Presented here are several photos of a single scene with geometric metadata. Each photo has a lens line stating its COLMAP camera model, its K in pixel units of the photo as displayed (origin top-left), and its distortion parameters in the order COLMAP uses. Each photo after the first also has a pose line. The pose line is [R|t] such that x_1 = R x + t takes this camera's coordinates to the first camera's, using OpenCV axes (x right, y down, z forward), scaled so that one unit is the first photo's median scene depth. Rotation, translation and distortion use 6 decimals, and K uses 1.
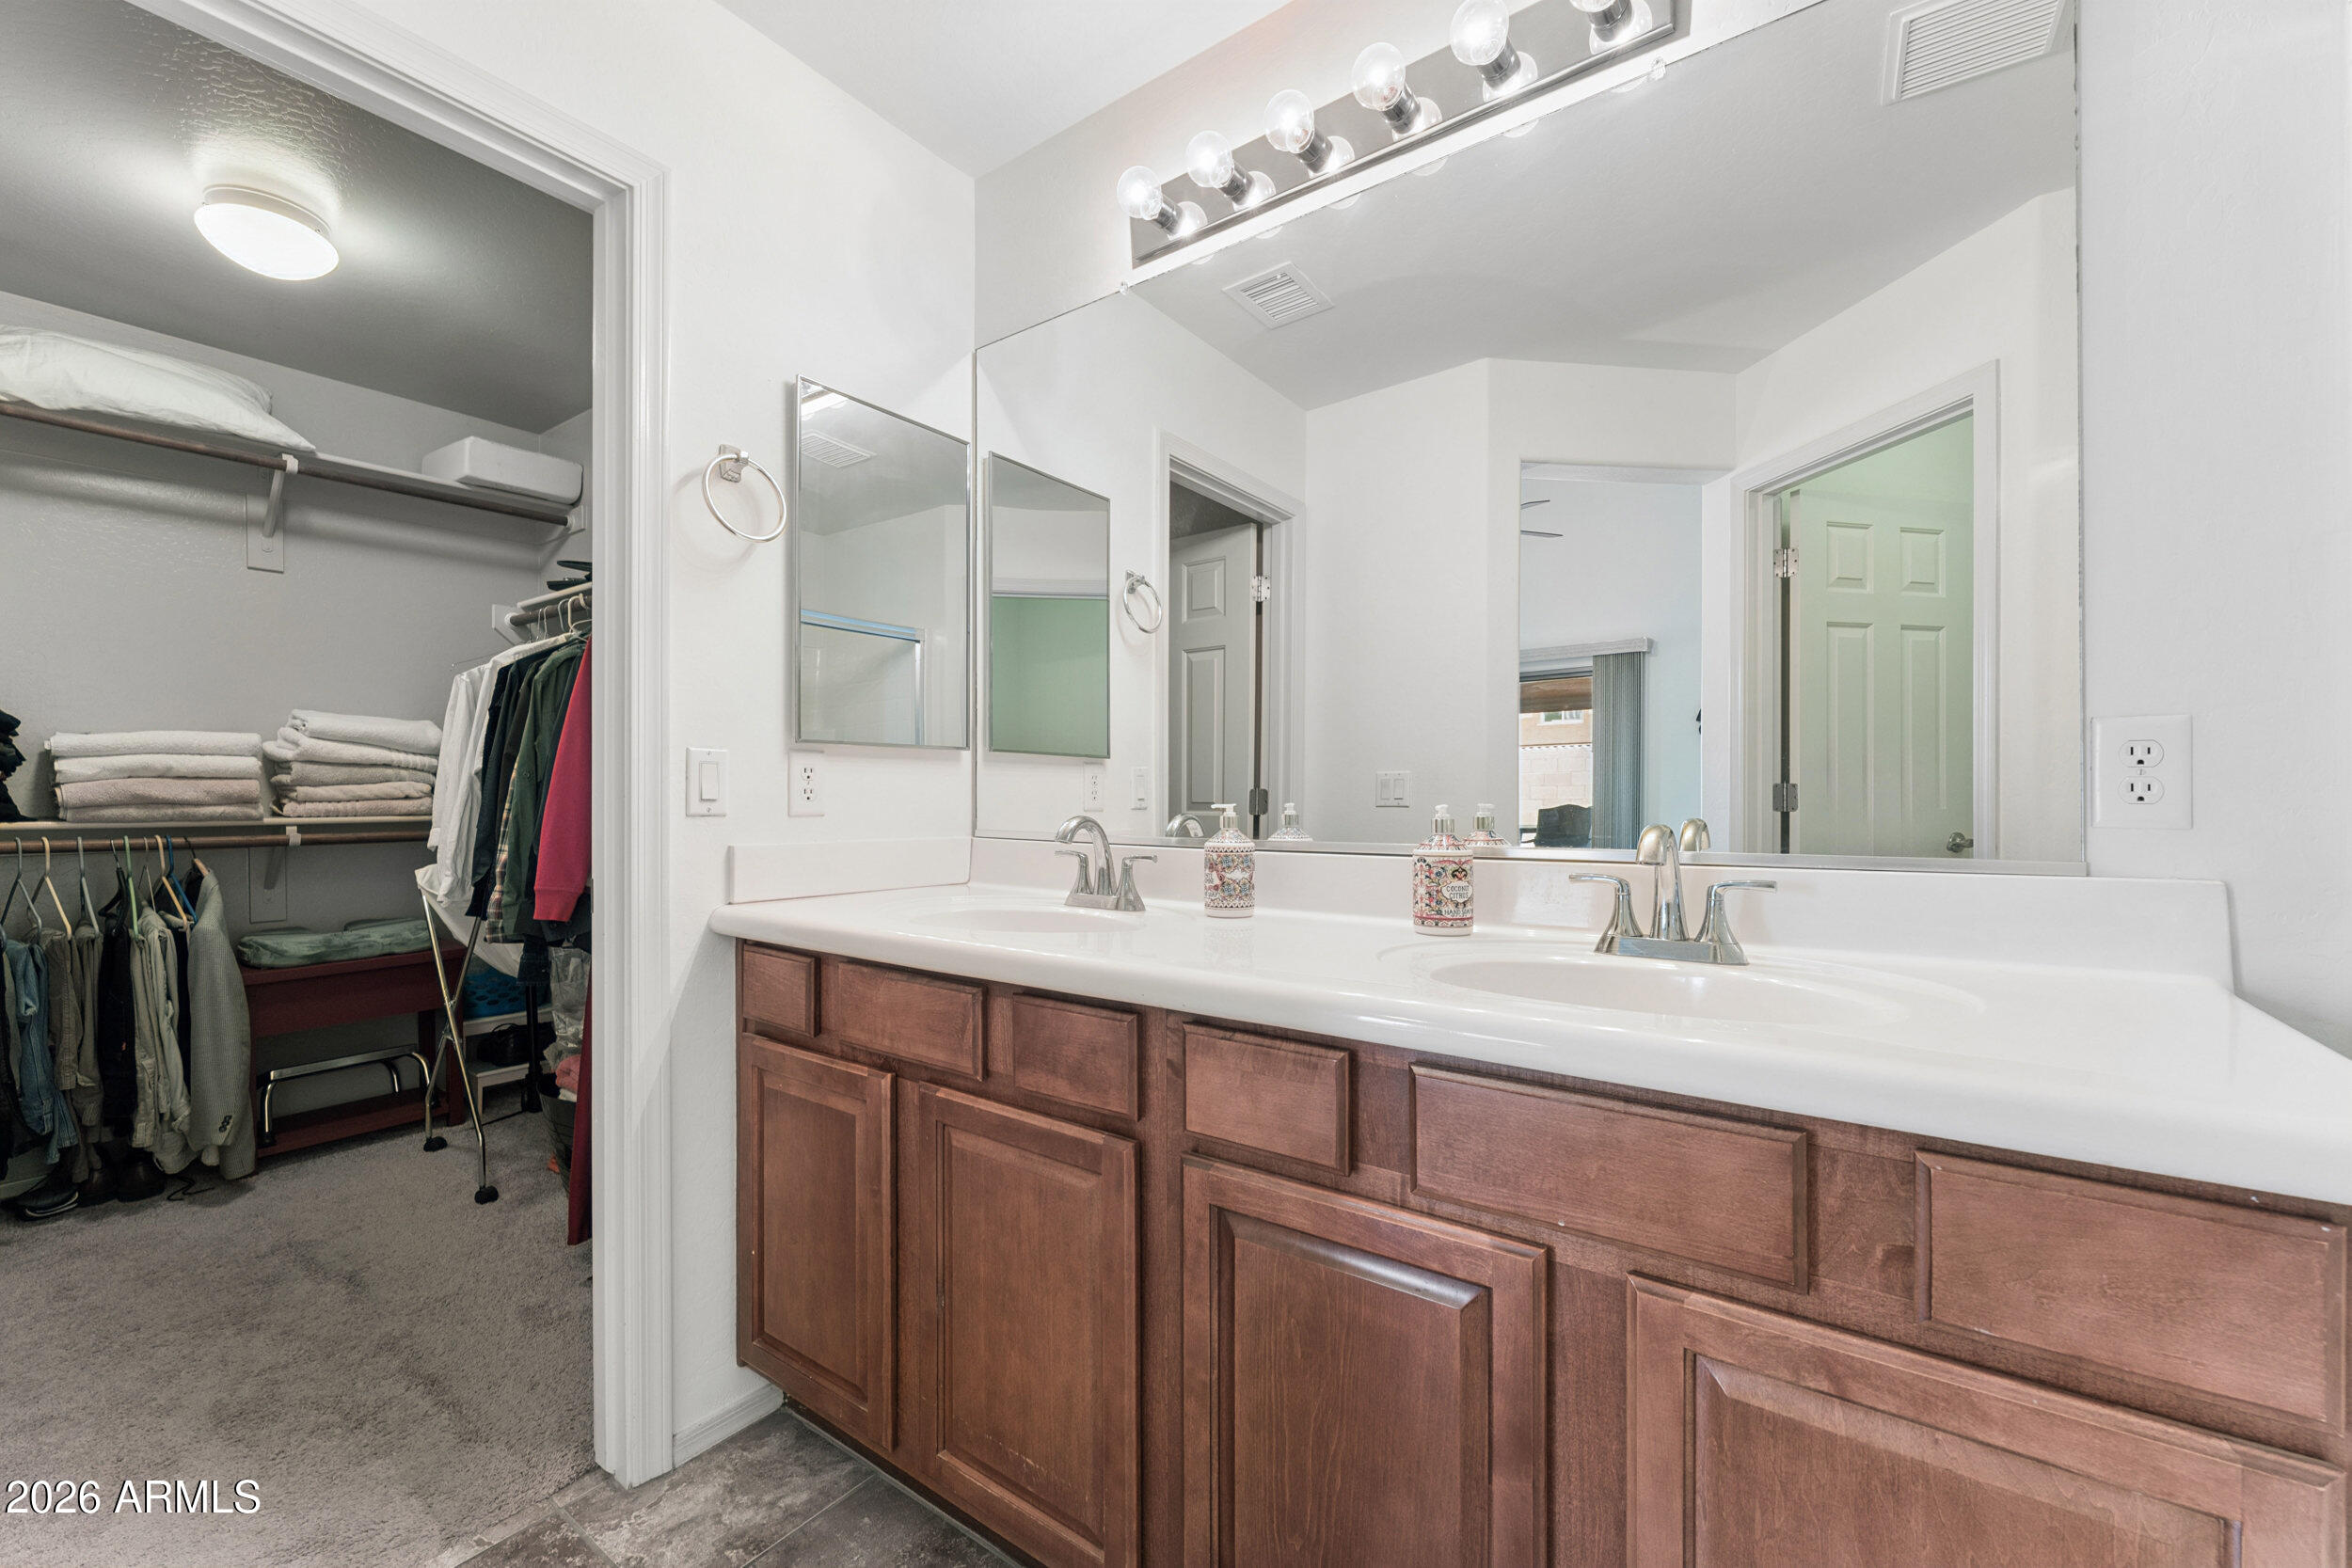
lens RADIAL K [[947.6, 0, 1177.6], [0, 947.6, 783.0], [0, 0, 1]] dist [-0.002314, 0.000131]
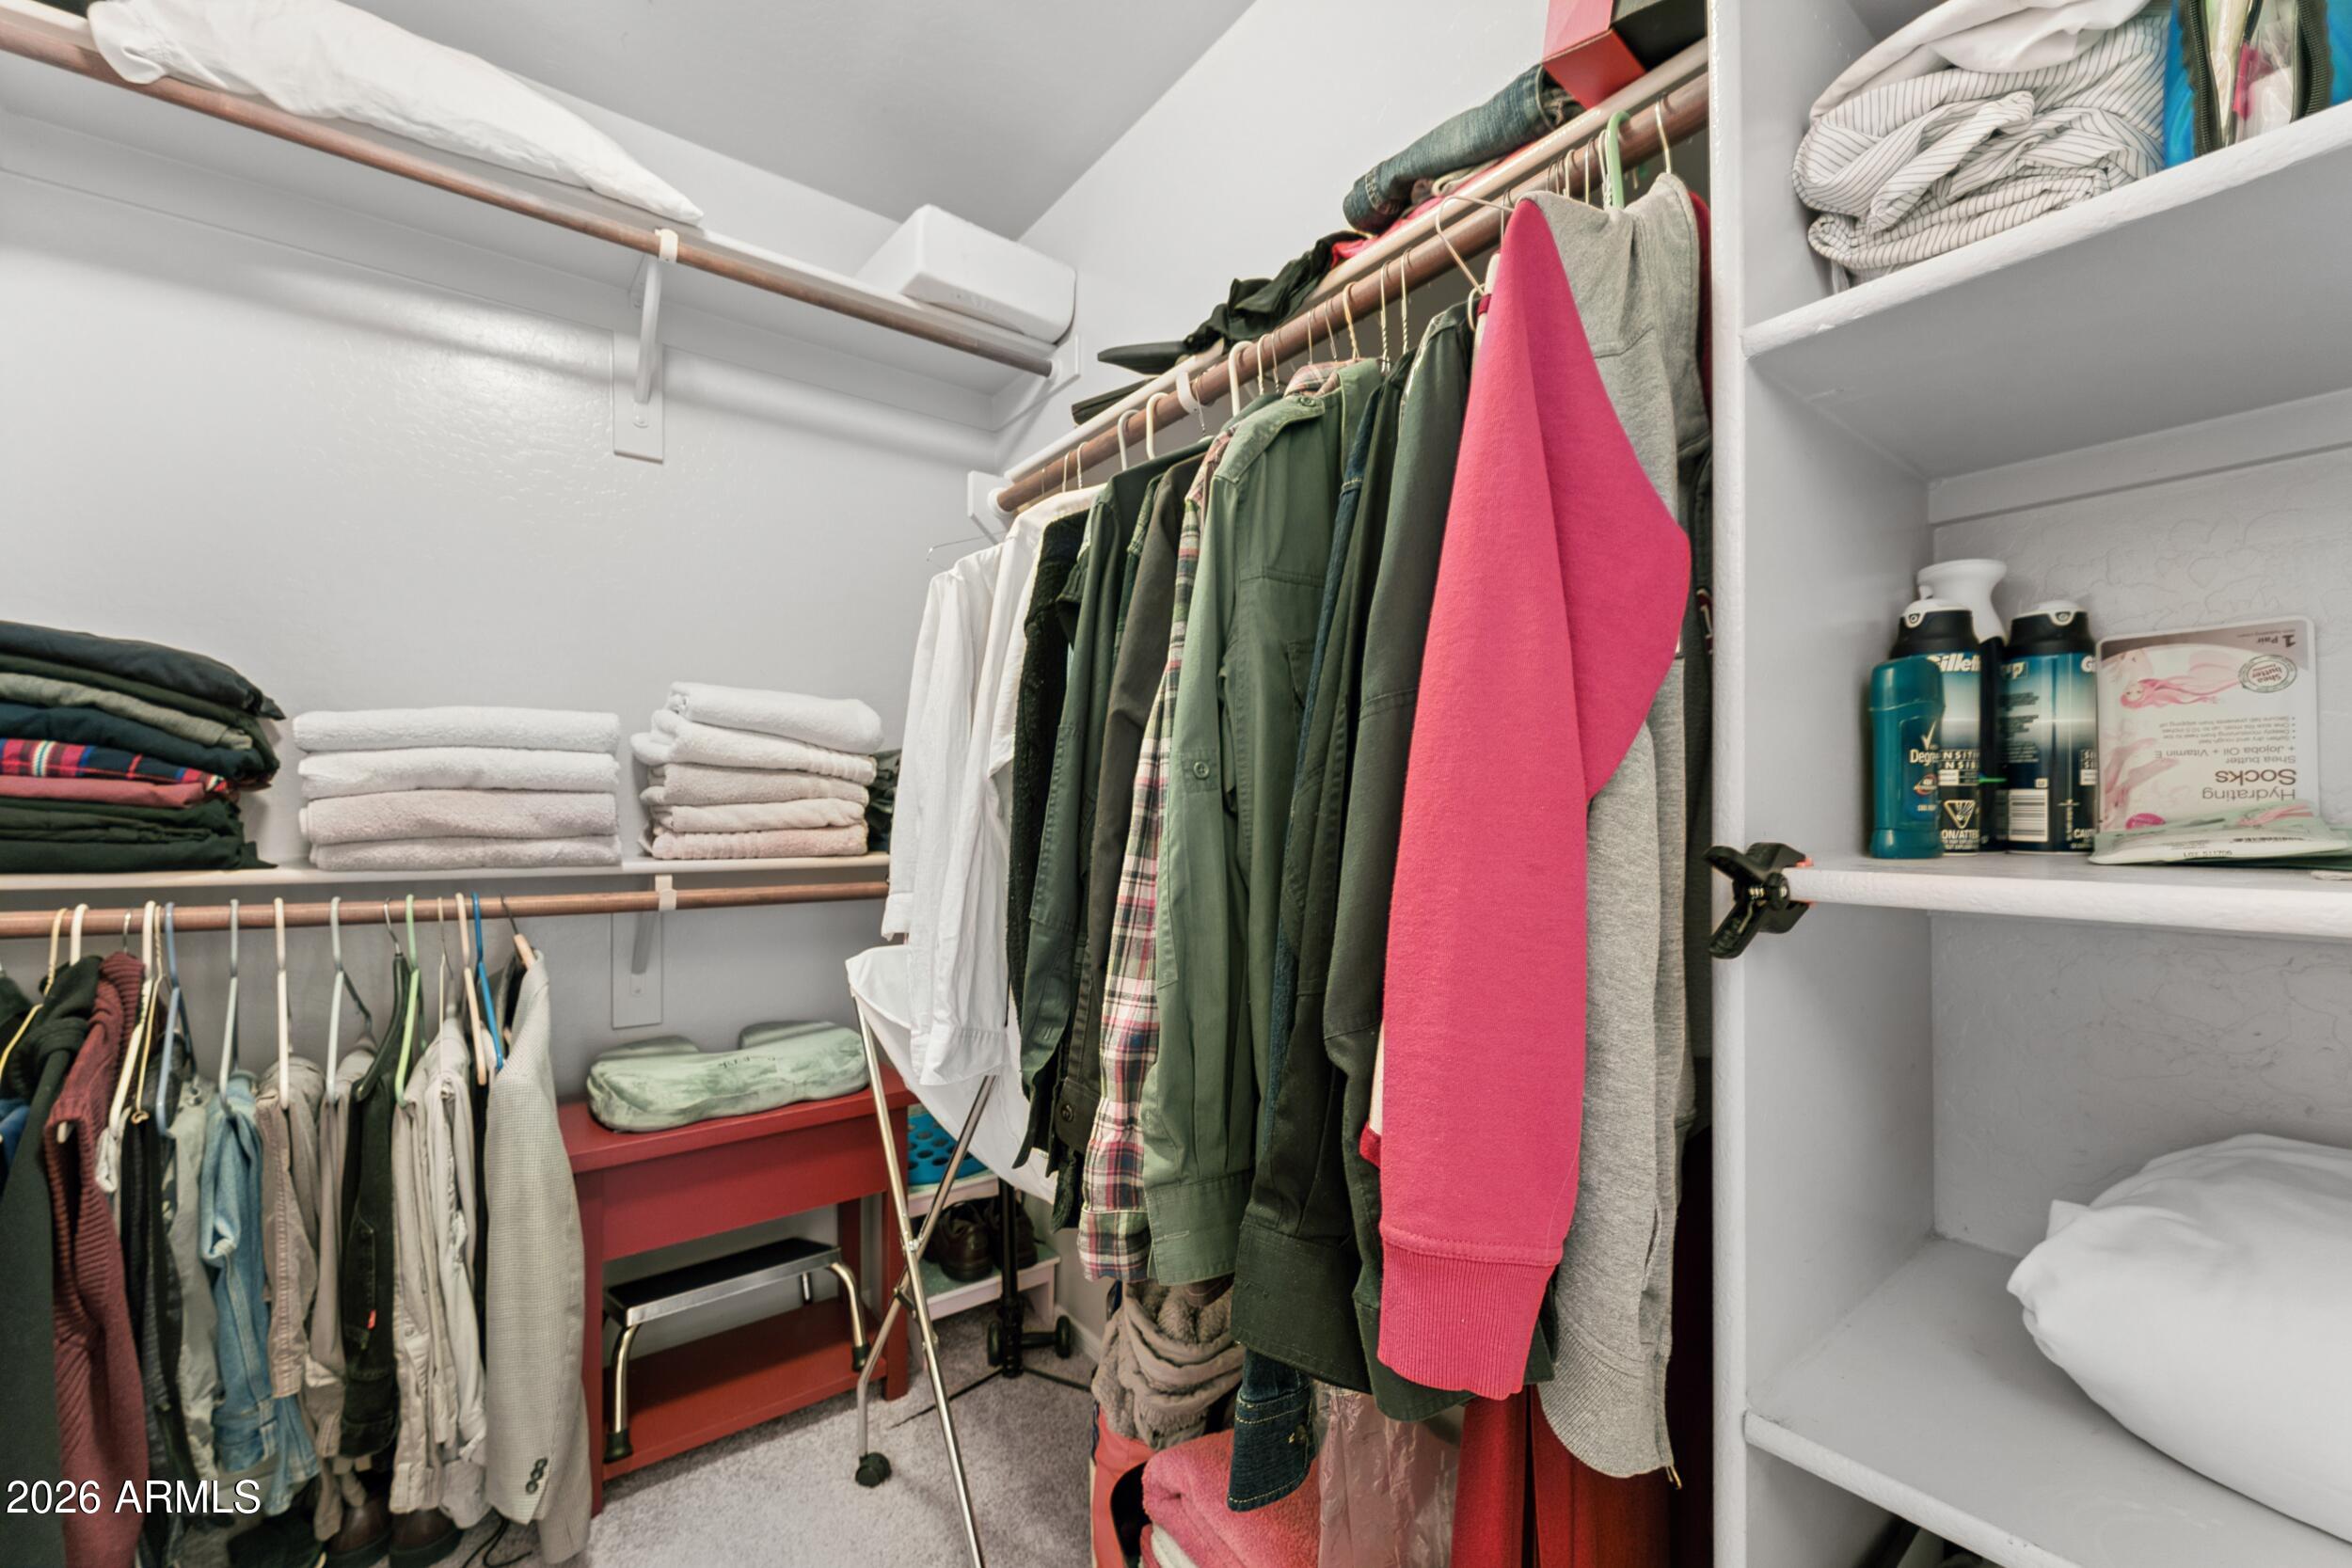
lens RADIAL K [[947.6, 0, 1185.2], [0, 947.6, 796.7], [0, 0, 1]] dist [-0.002314, 0.000131]
pose [[0.958397, -0.001360, -0.285436, -0.492282], [-0.002145, 0.999926, -0.011966, 0.004162], [0.285431, 0.012080, 0.958323, 0.565591]]
